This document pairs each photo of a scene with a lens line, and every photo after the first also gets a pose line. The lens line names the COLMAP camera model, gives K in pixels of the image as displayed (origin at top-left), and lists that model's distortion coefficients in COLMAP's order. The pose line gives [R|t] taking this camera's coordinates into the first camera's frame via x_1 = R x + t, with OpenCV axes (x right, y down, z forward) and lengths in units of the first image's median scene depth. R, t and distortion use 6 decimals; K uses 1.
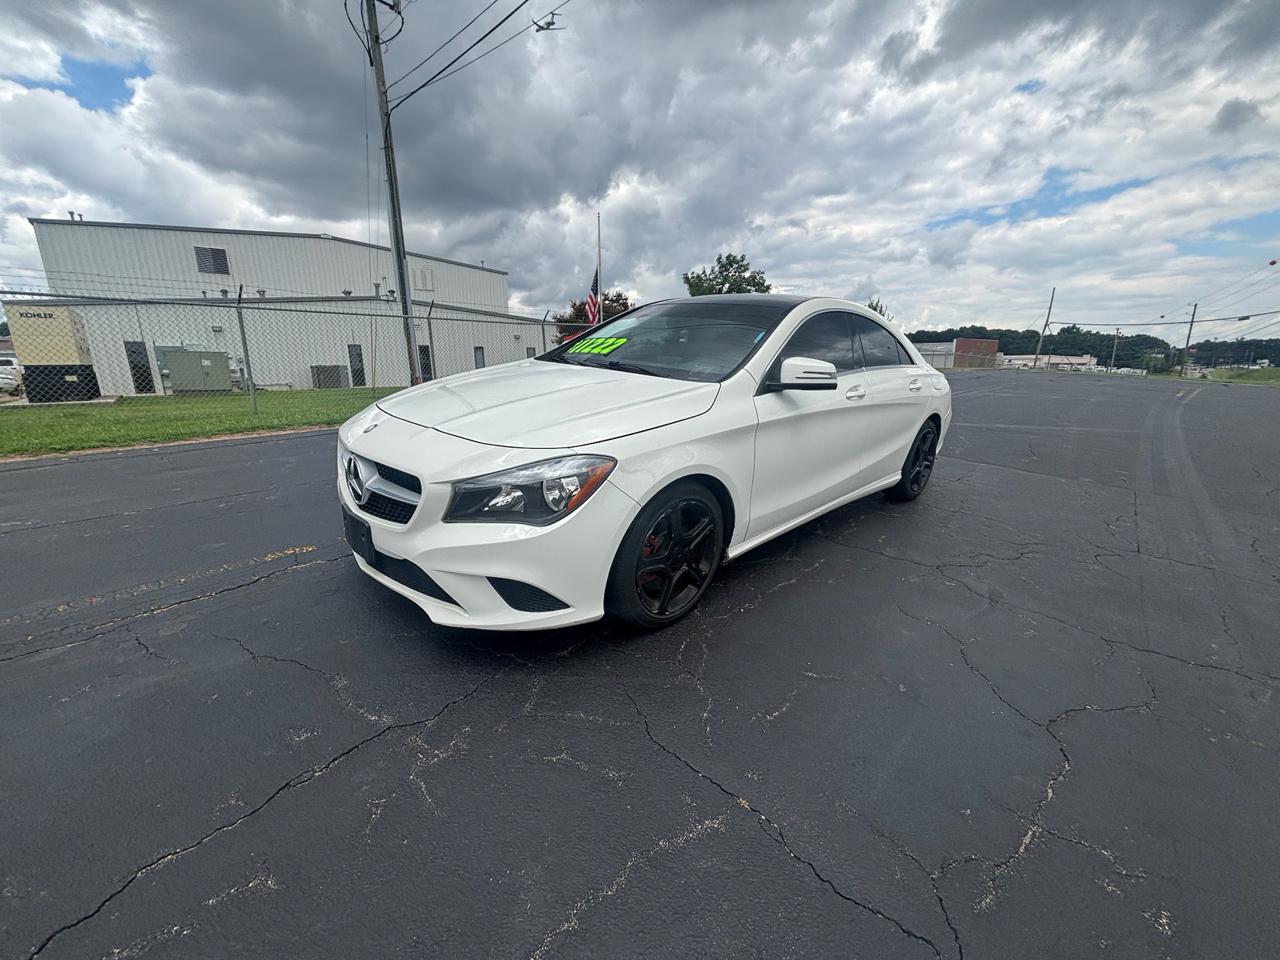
lens RADIAL K [[526.5, 0, 638.6], [0, 526.5, 477.7], [0, 0, 1]] dist [0.009783, -0.000415]
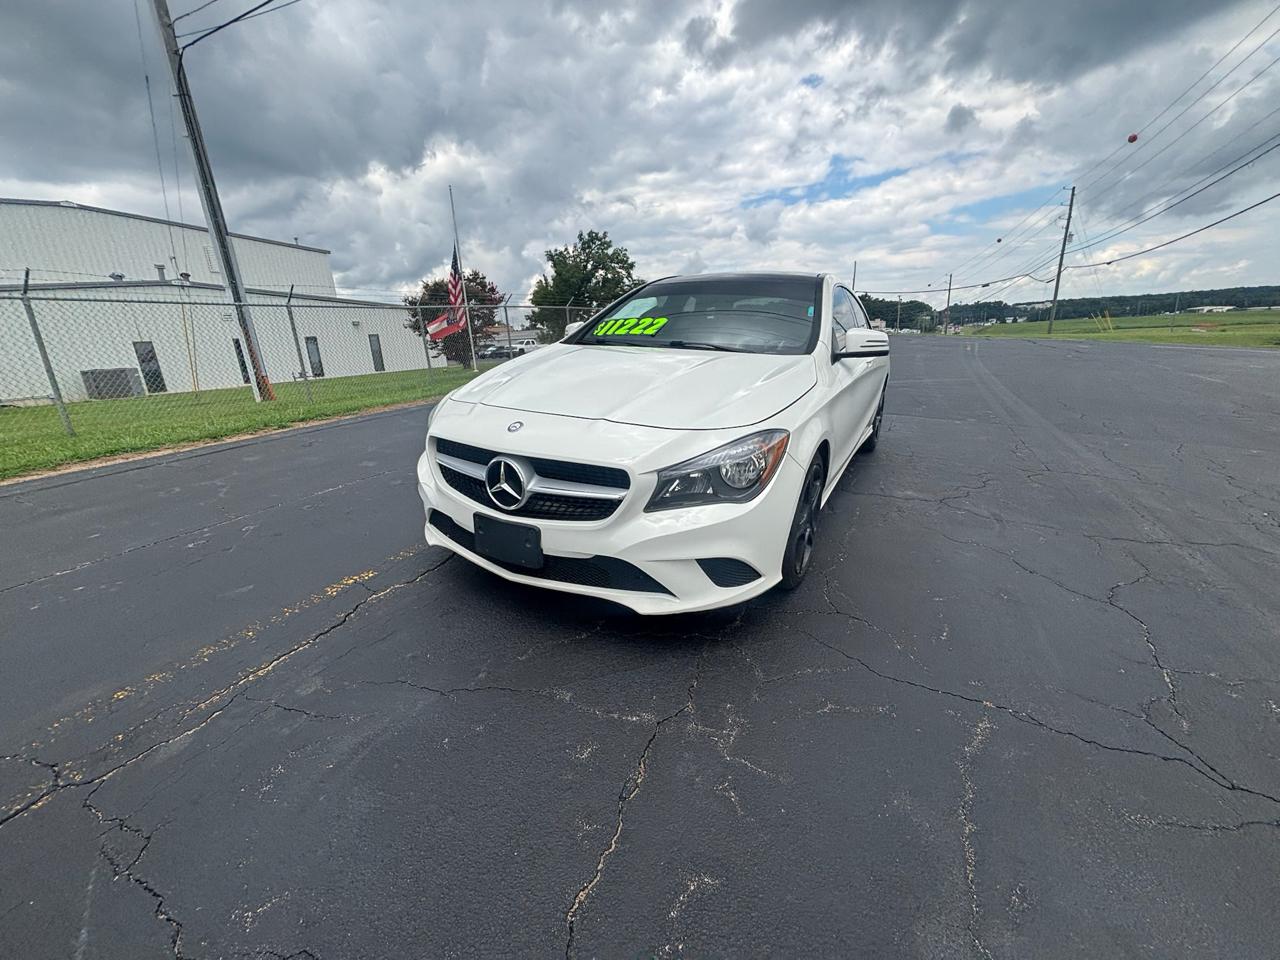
lens RADIAL K [[530.5, 0, 640.0], [0, 530.5, 480.0], [0, 0, 1]] dist [-0.016341, 0.018091]
pose [[0.957346, -0.121454, 0.262178, -0.188626], [0.110733, 0.992308, 0.055344, -0.009210], [-0.266883, -0.023952, 0.963431, 0.018804]]
